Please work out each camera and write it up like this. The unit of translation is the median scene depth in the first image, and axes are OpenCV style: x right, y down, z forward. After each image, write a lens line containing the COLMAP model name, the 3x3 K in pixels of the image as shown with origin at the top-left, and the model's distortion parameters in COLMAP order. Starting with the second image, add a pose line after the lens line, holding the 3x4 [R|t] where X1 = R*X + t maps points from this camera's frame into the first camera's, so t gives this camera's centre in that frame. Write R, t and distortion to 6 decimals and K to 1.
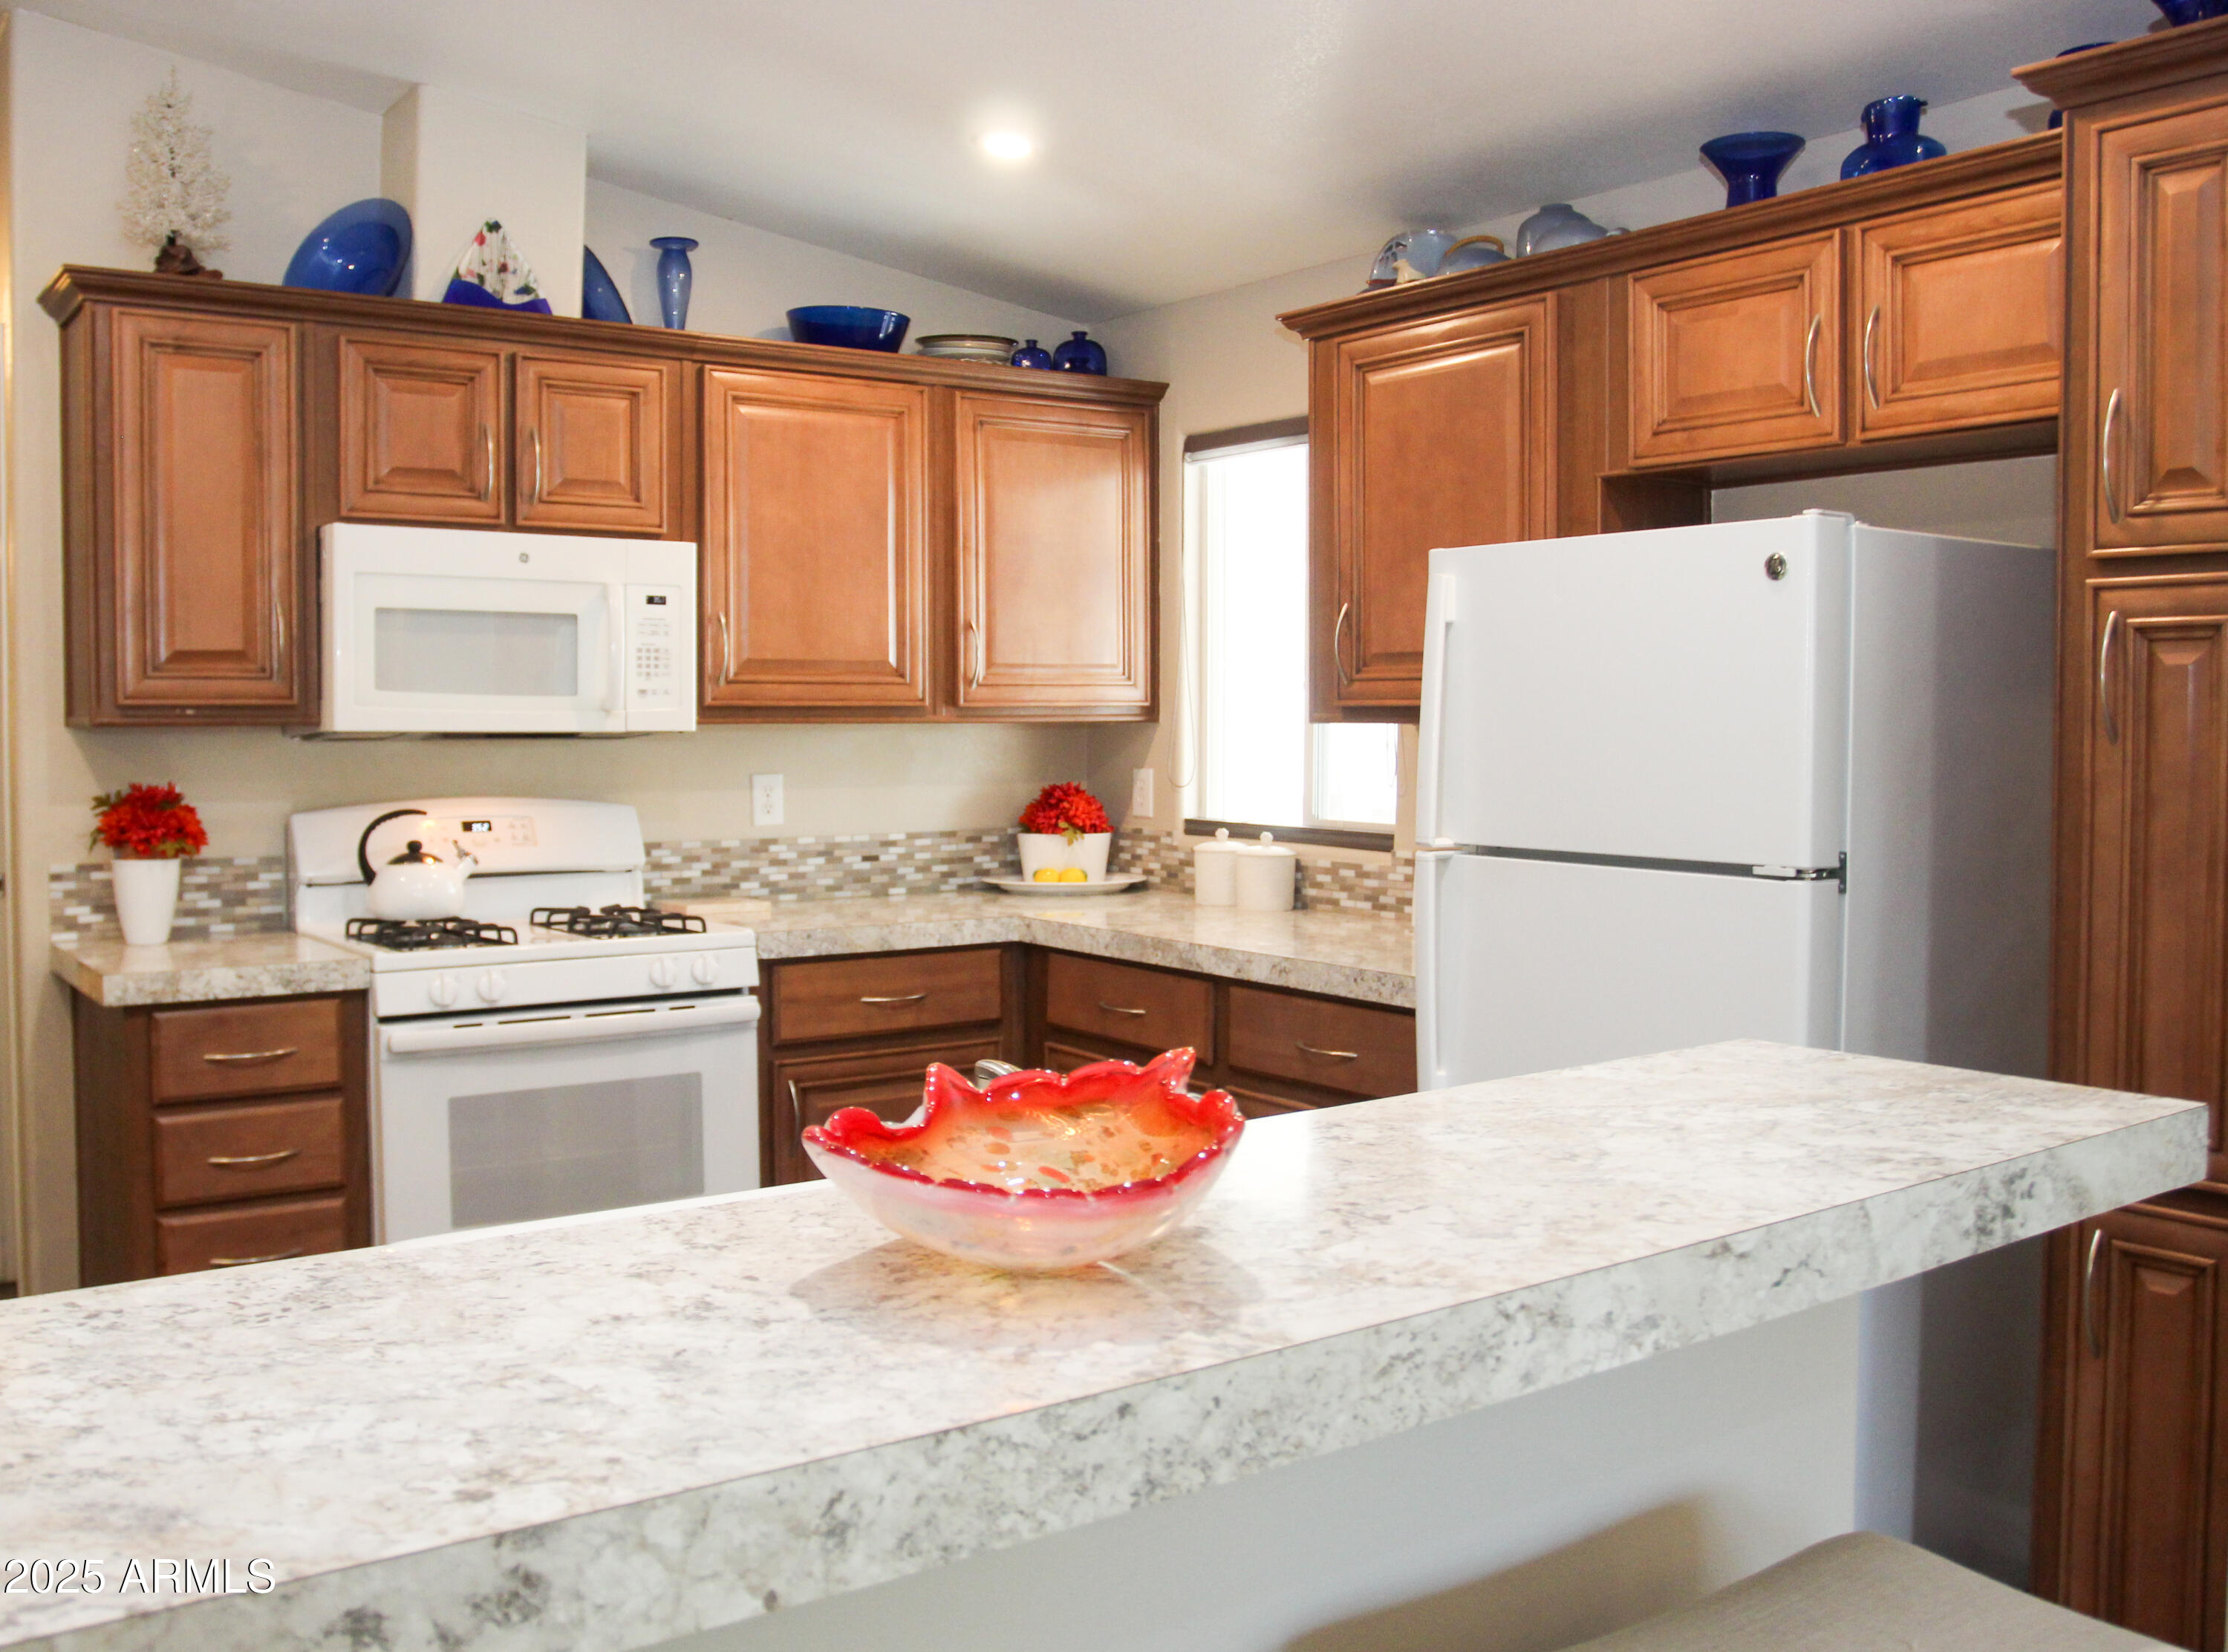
lens RADIAL K [[1976.5, 0, 1028.2], [0, 1976.5, 794.8], [0, 0, 1]] dist [-0.085376, 0.057787]
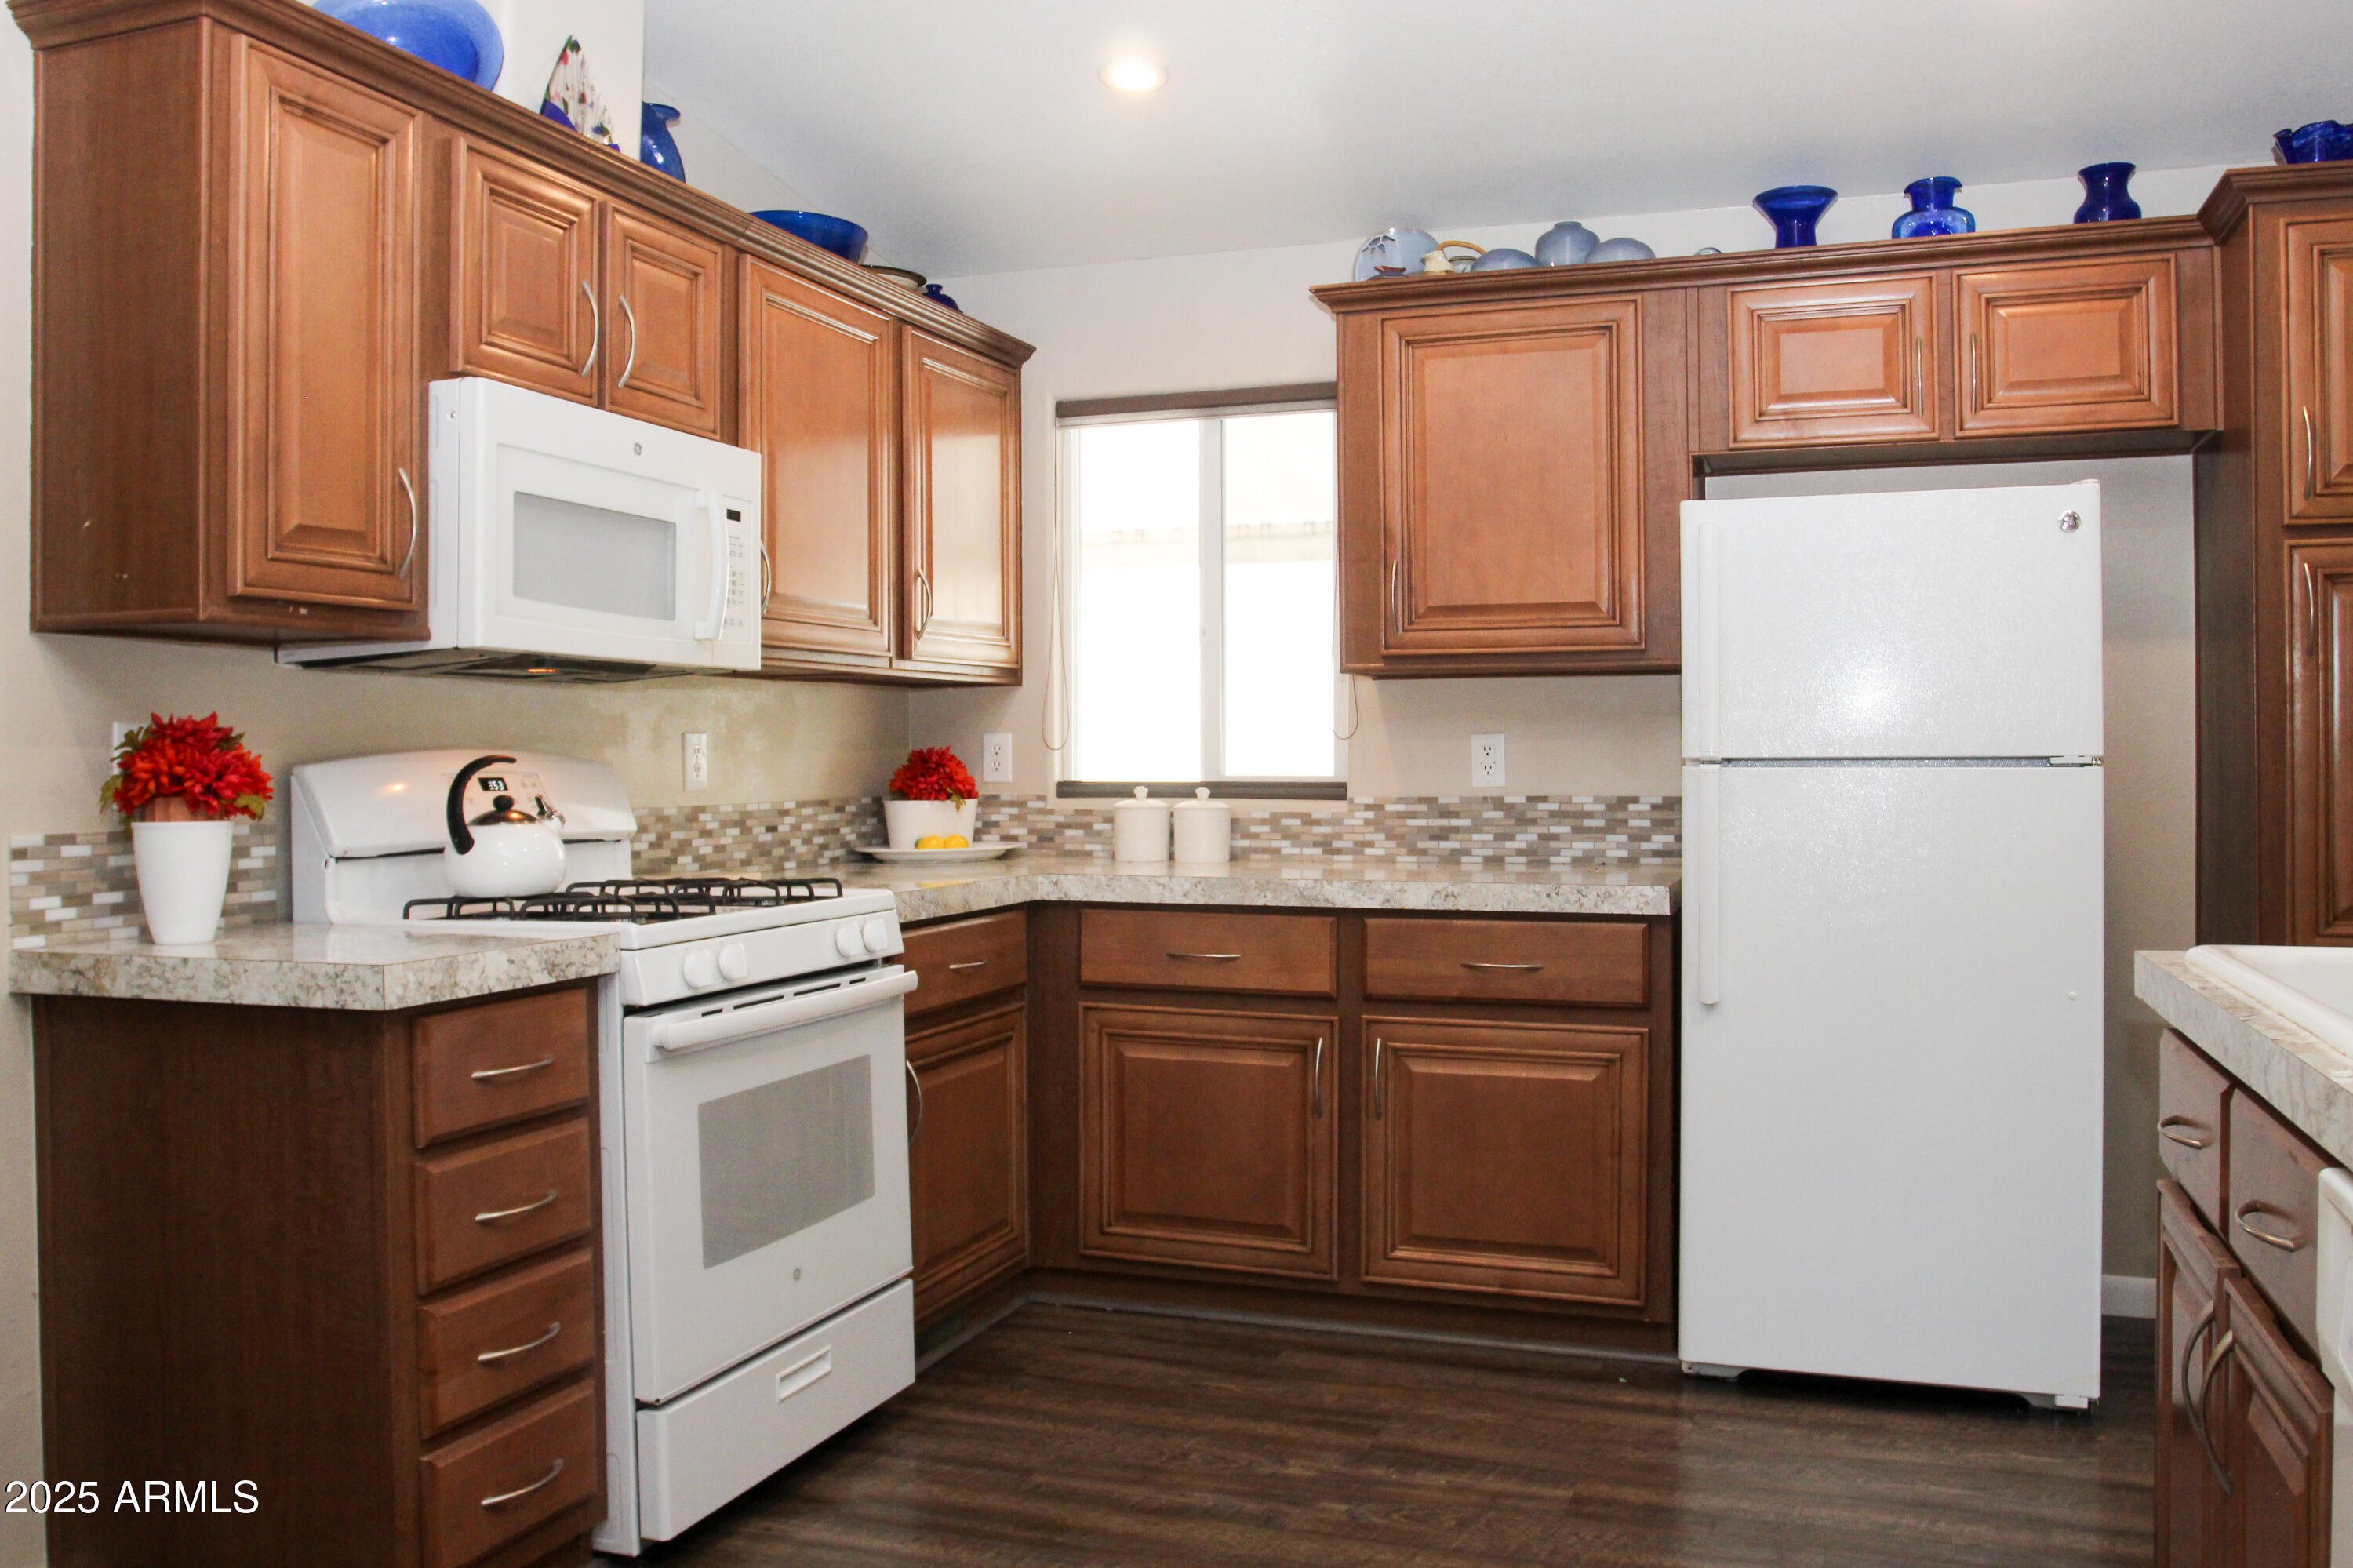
lens RADIAL K [[1875.2, 0, 1182.8], [0, 1875.2, 754.4], [0, 0, 1]] dist [-0.093951, 0.060615]
pose [[0.811443, -0.003424, 0.584421, -0.525304], [0.028392, 0.999033, -0.033568, 0.039507], [-0.583741, 0.043831, 0.810756, 0.242601]]
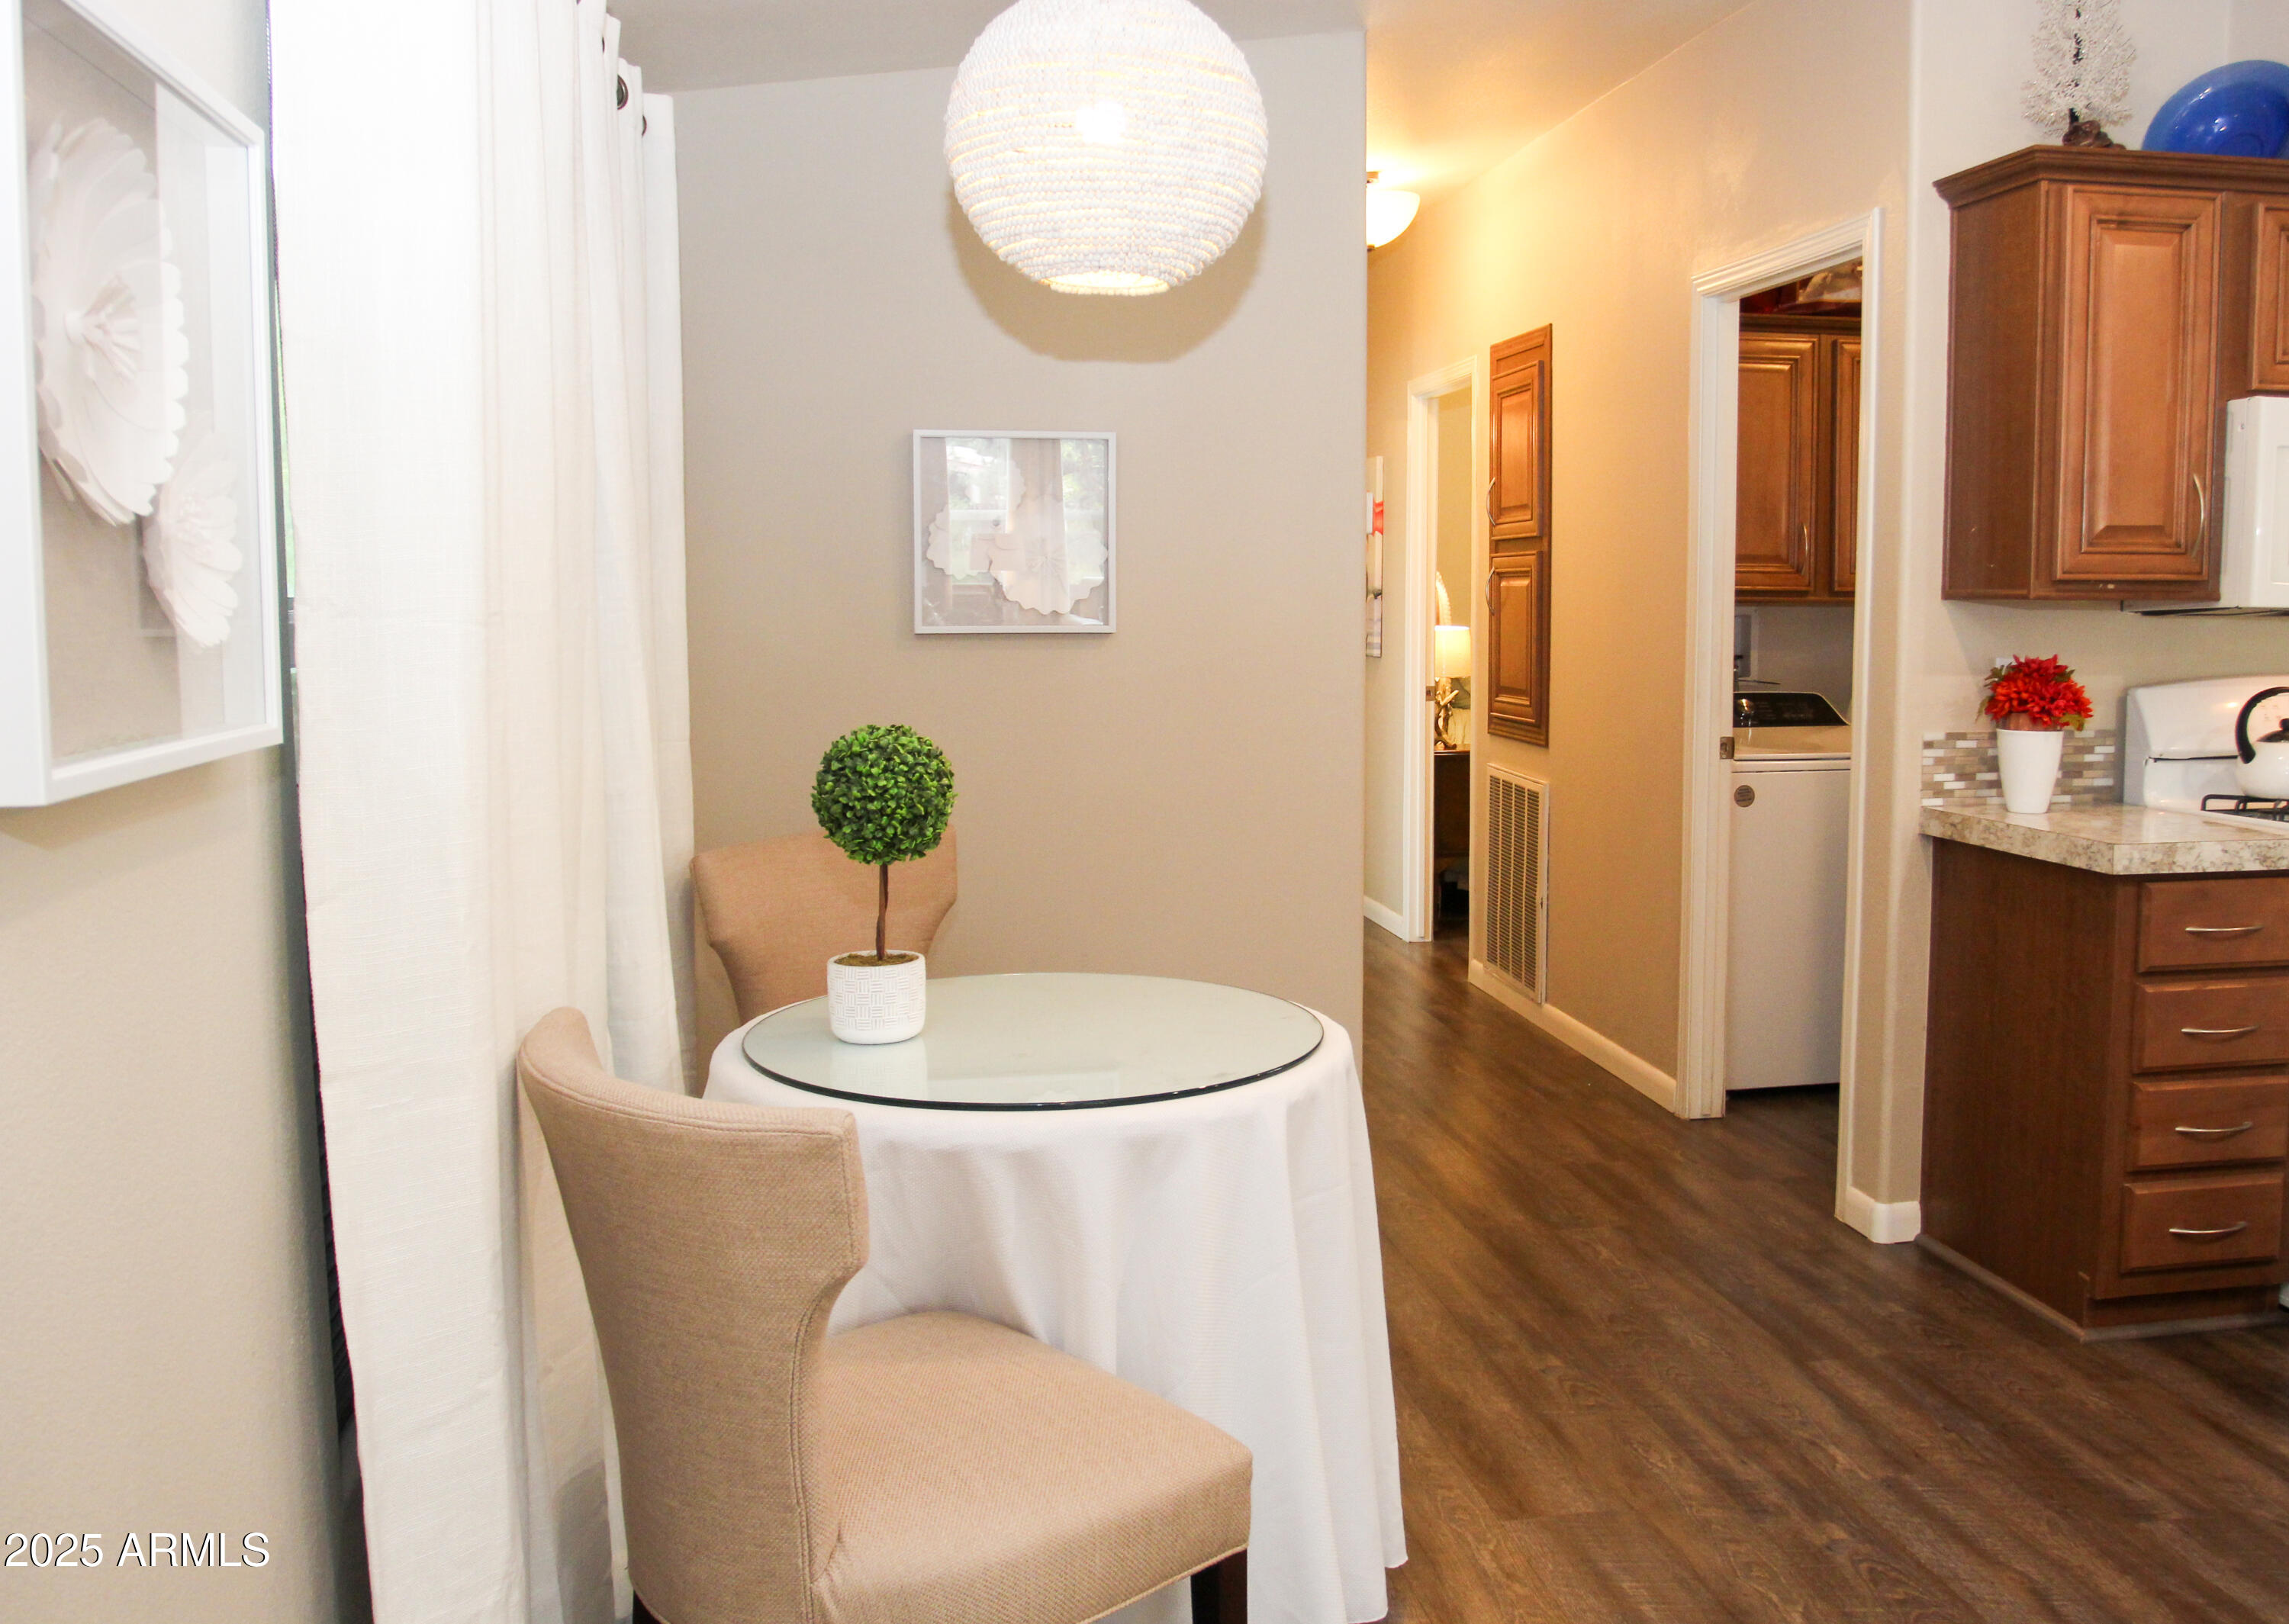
lens RADIAL K [[1928.3, 0, 1237.9], [0, 1928.3, 771.2], [0, 0, 1]] dist [-0.059723, 0.007210]
pose [[0.917085, 0.038764, -0.396802, -0.419000], [-0.016723, 0.998126, 0.058856, 0.002473], [0.398340, -0.047340, 0.916015, -0.085304]]
